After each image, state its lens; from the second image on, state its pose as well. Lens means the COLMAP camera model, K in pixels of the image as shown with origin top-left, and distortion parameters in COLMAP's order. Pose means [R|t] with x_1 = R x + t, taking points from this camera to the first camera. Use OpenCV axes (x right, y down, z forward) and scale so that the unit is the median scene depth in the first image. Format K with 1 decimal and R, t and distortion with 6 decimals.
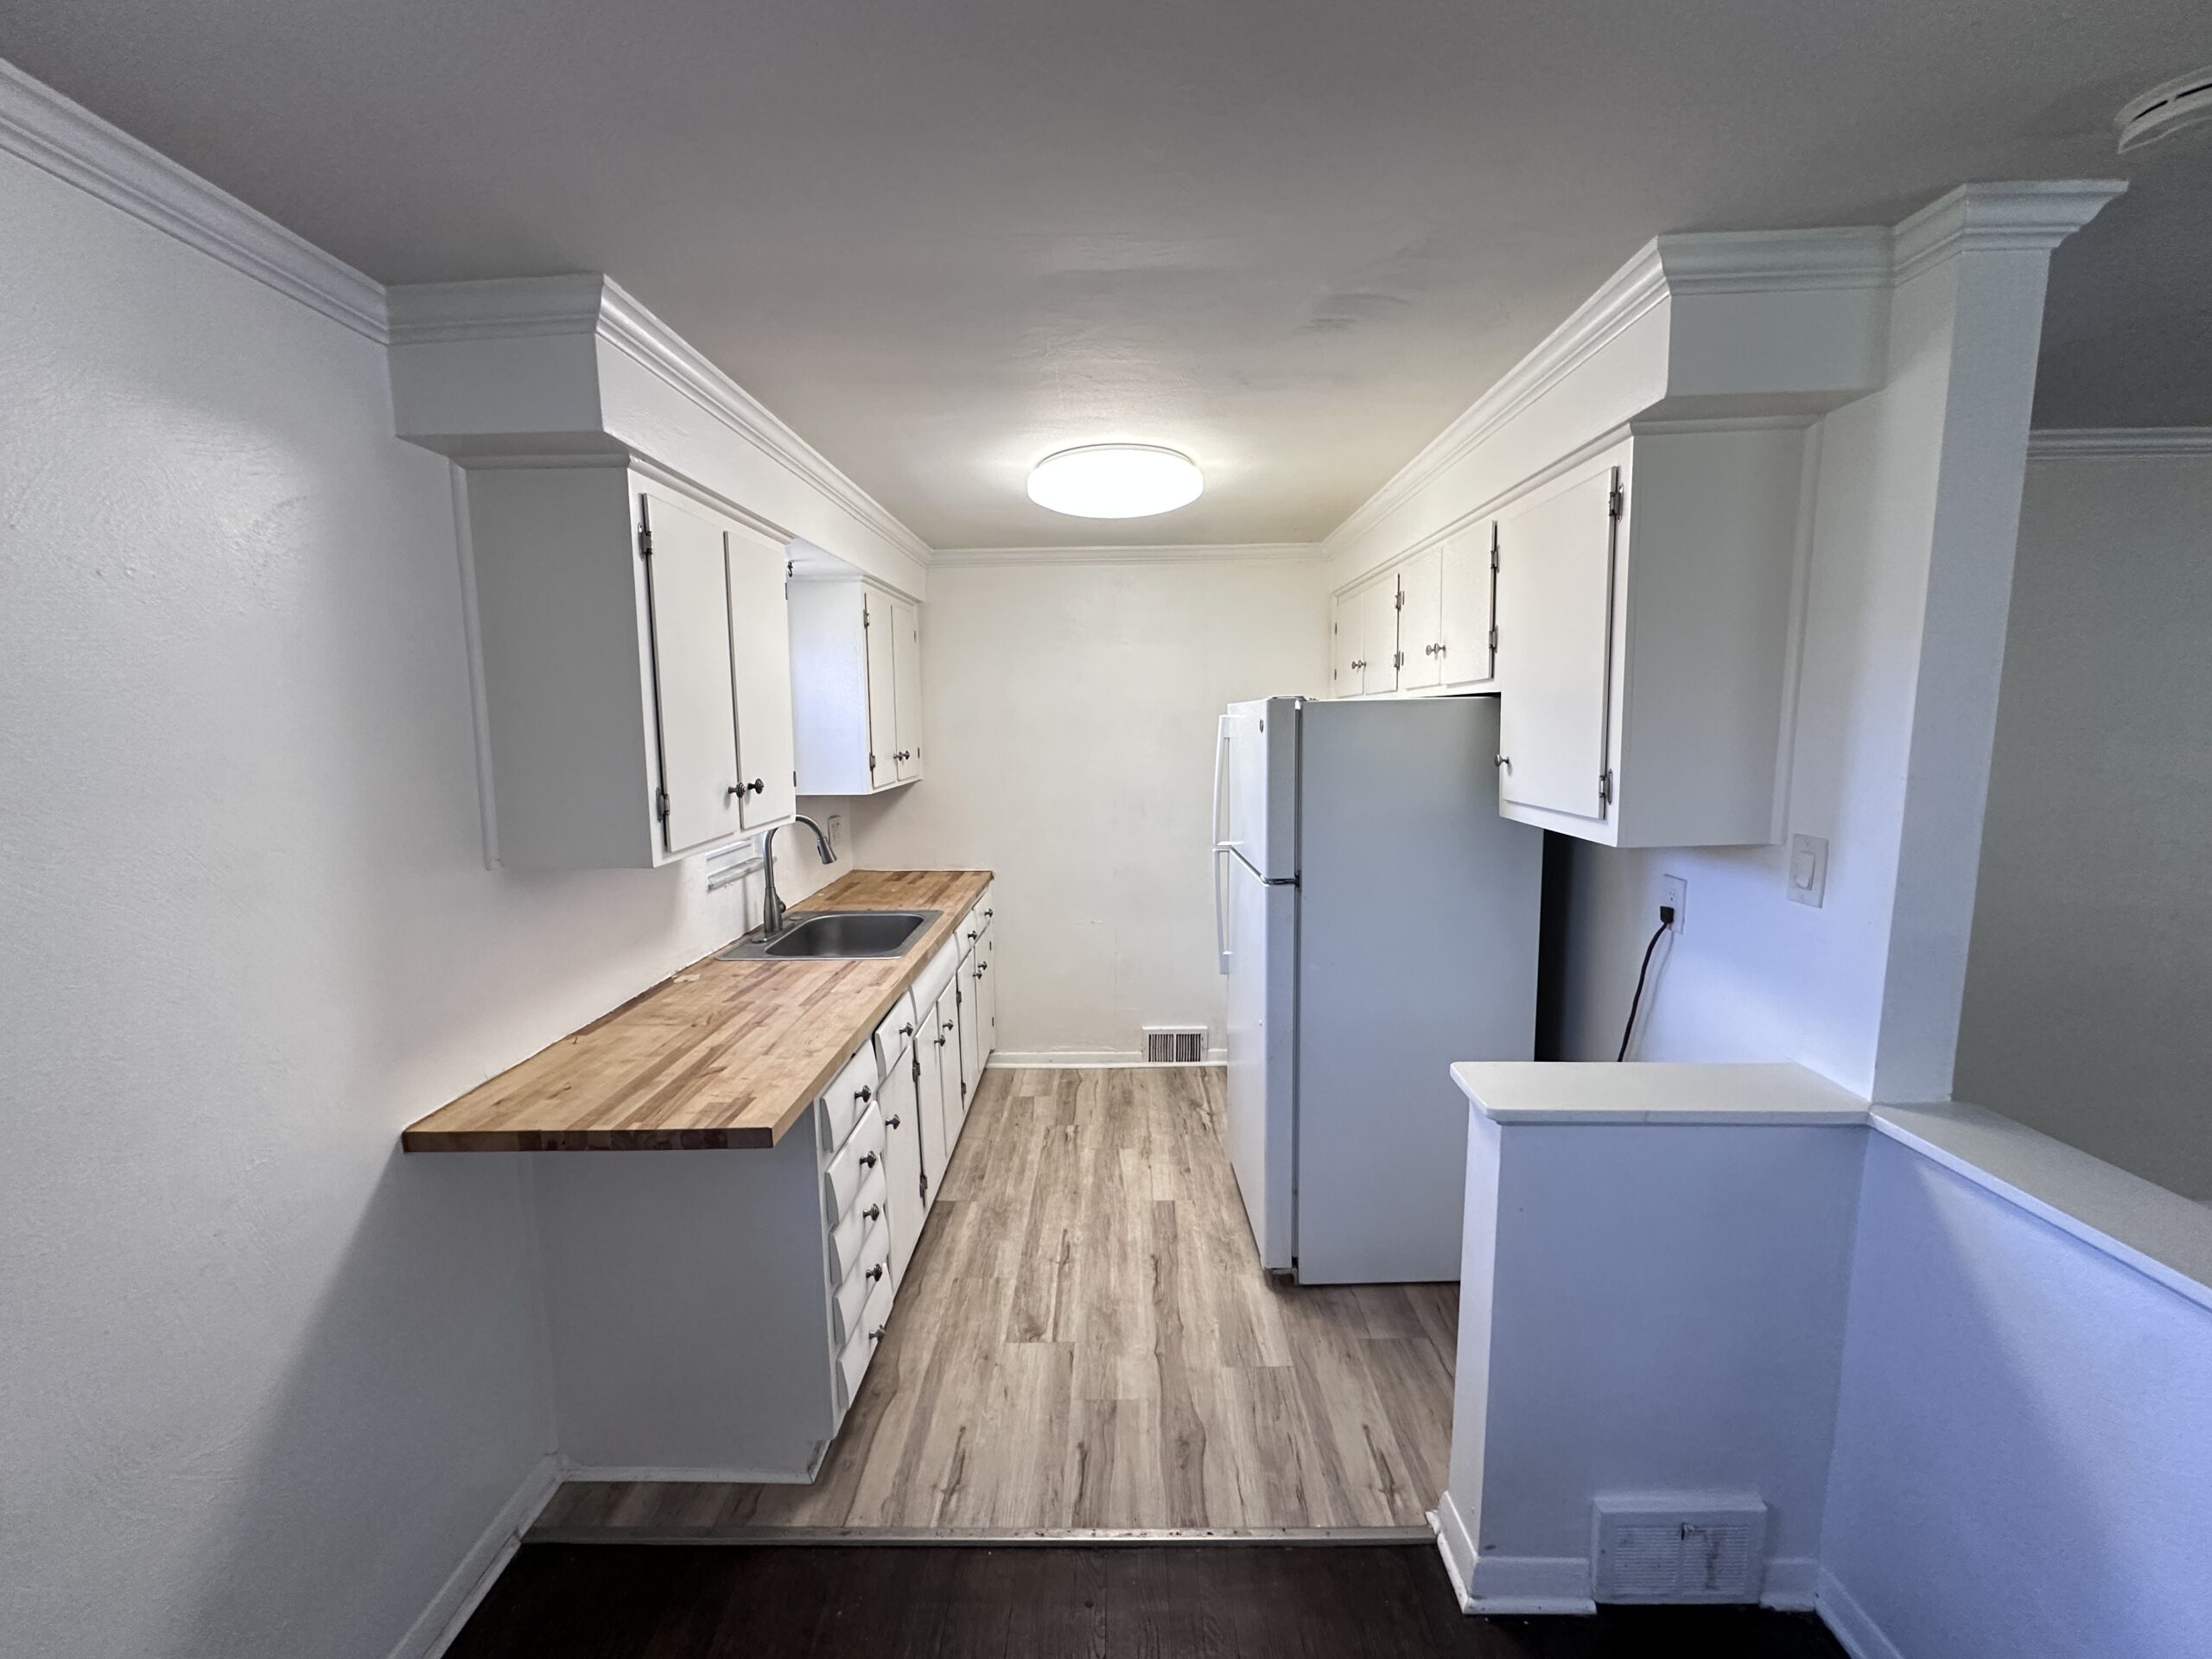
lens RADIAL K [[877.7, 0, 1107.5], [0, 877.7, 826.3], [0, 0, 1]] dist [-0.000823, -0.000228]
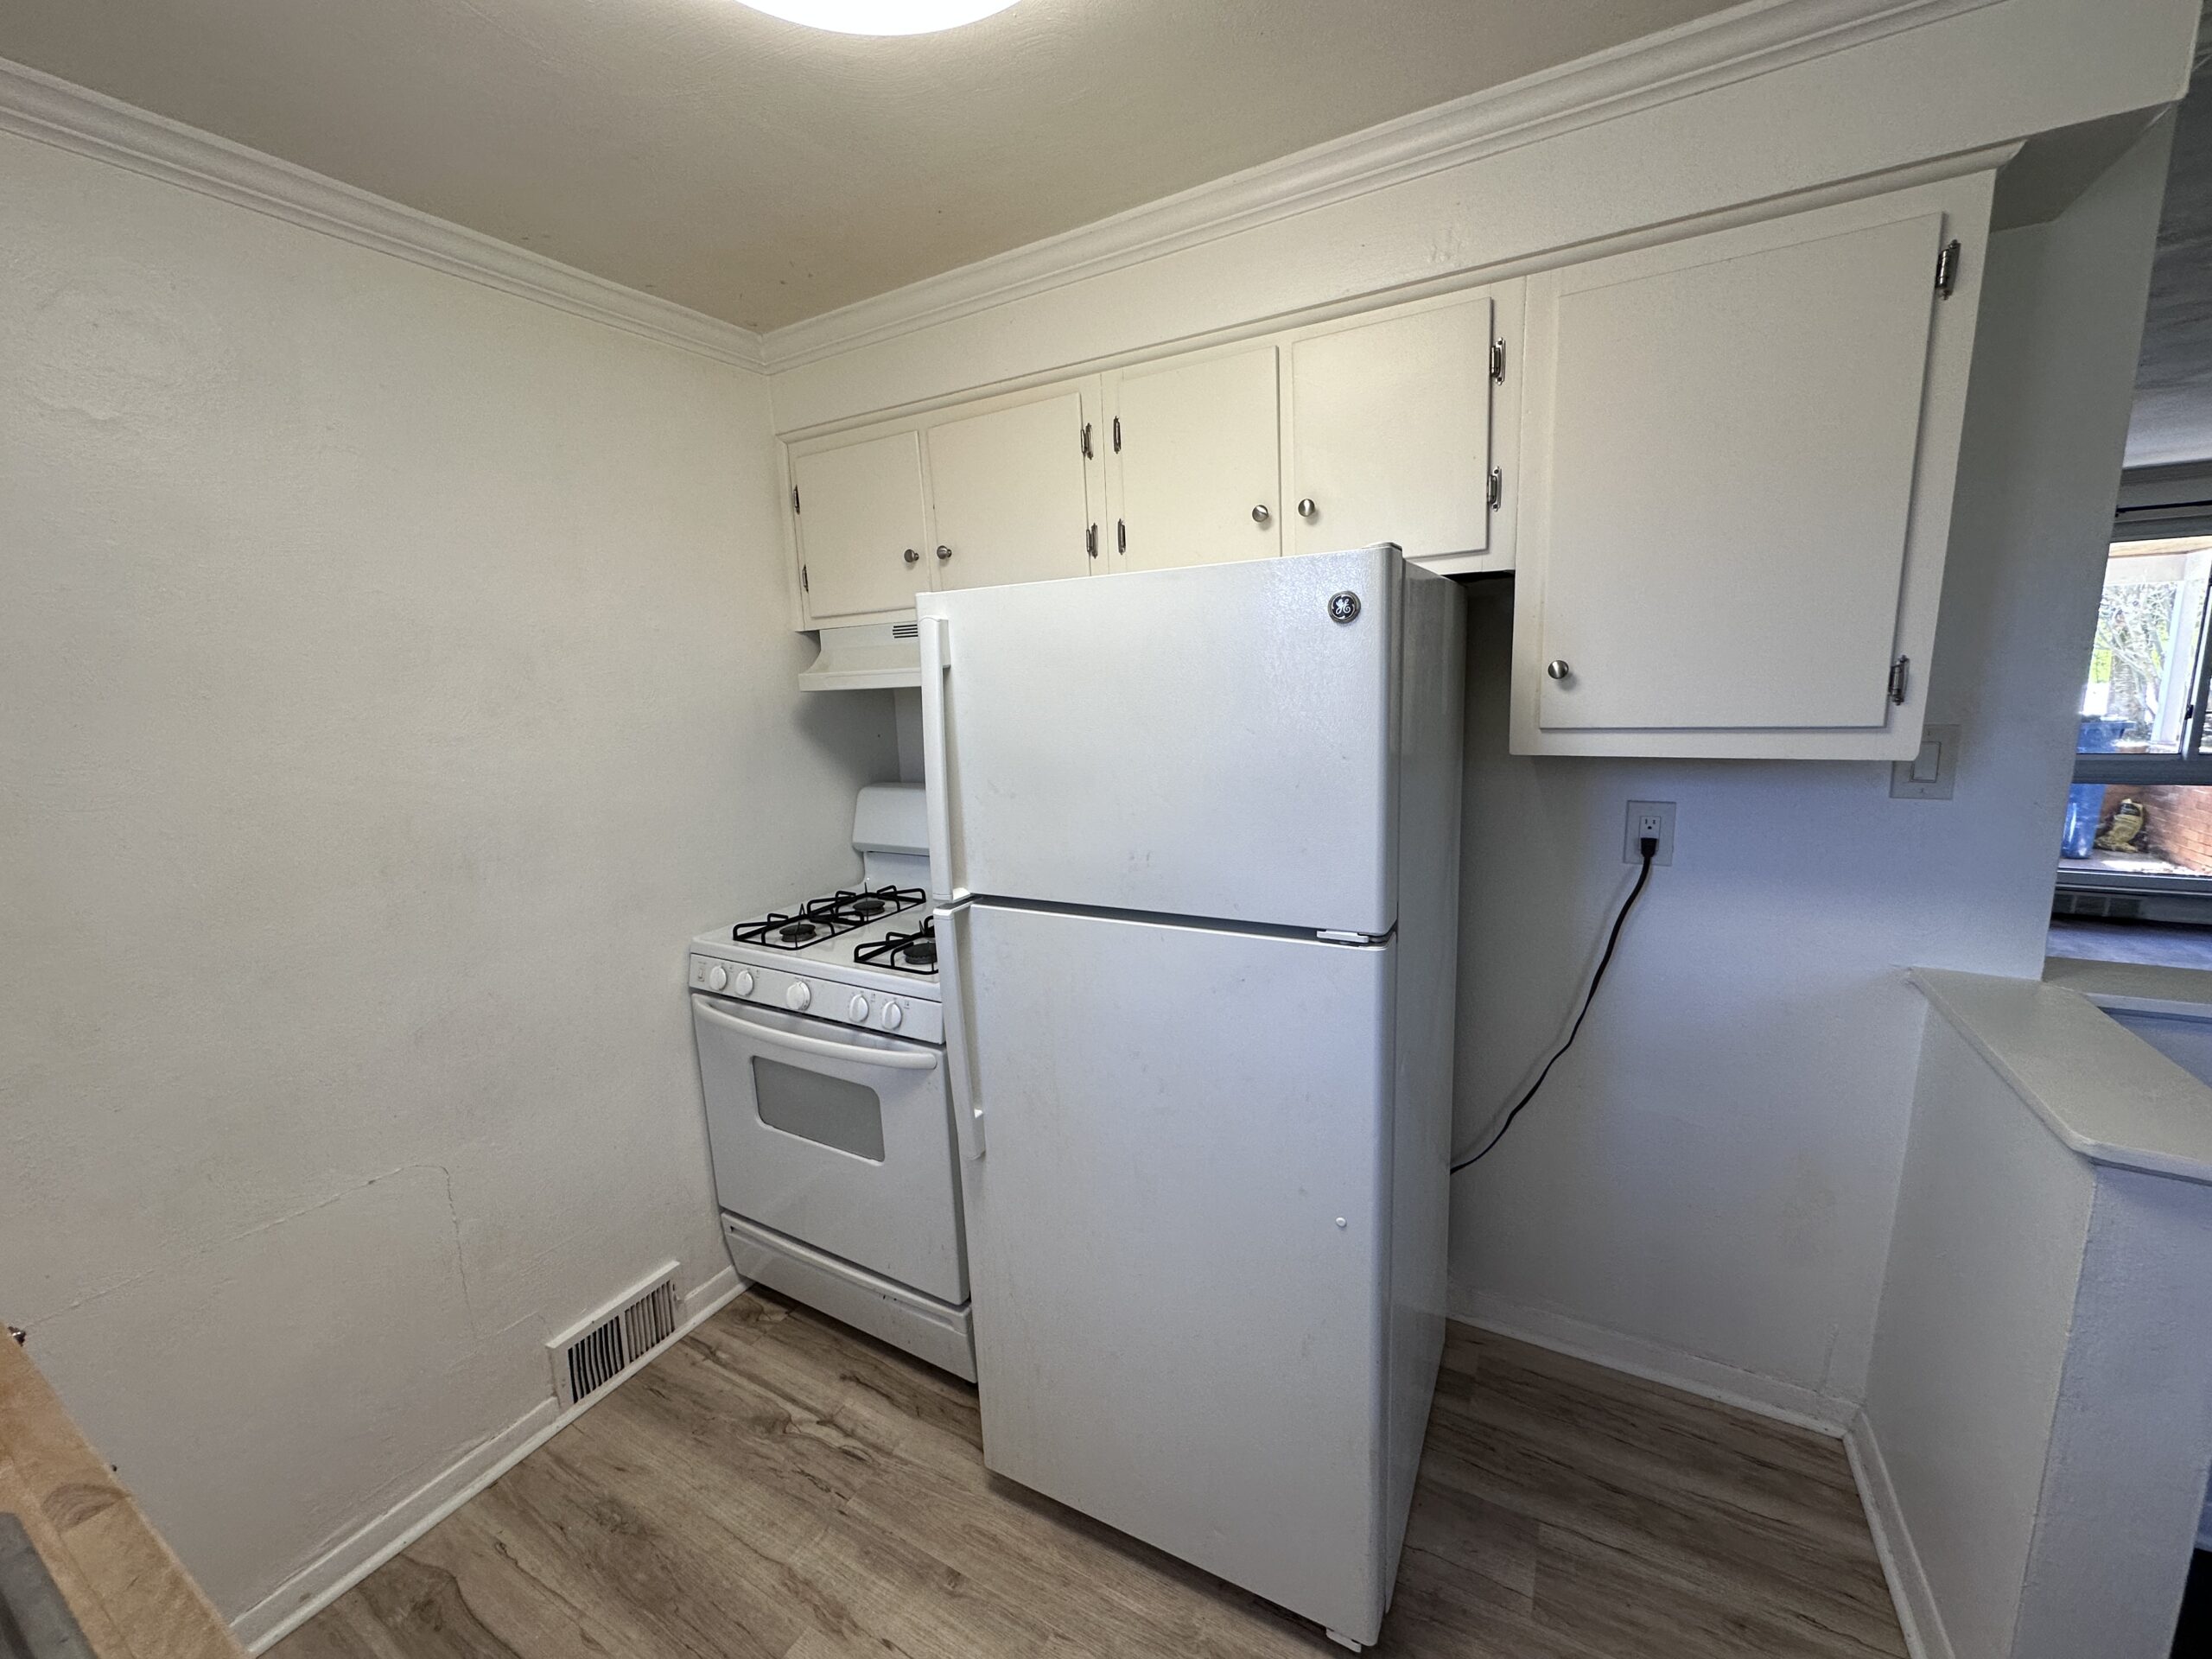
lens RADIAL K [[877.7, 0, 1111.4], [0, 877.7, 826.9], [0, 0, 1]] dist [-0.000823, -0.000228]
pose [[0.480757, -0.162500, 0.861665, -0.235499], [0.139635, 0.984326, 0.107725, -0.057284], [-0.865664, 0.068529, 0.495913, 0.722925]]
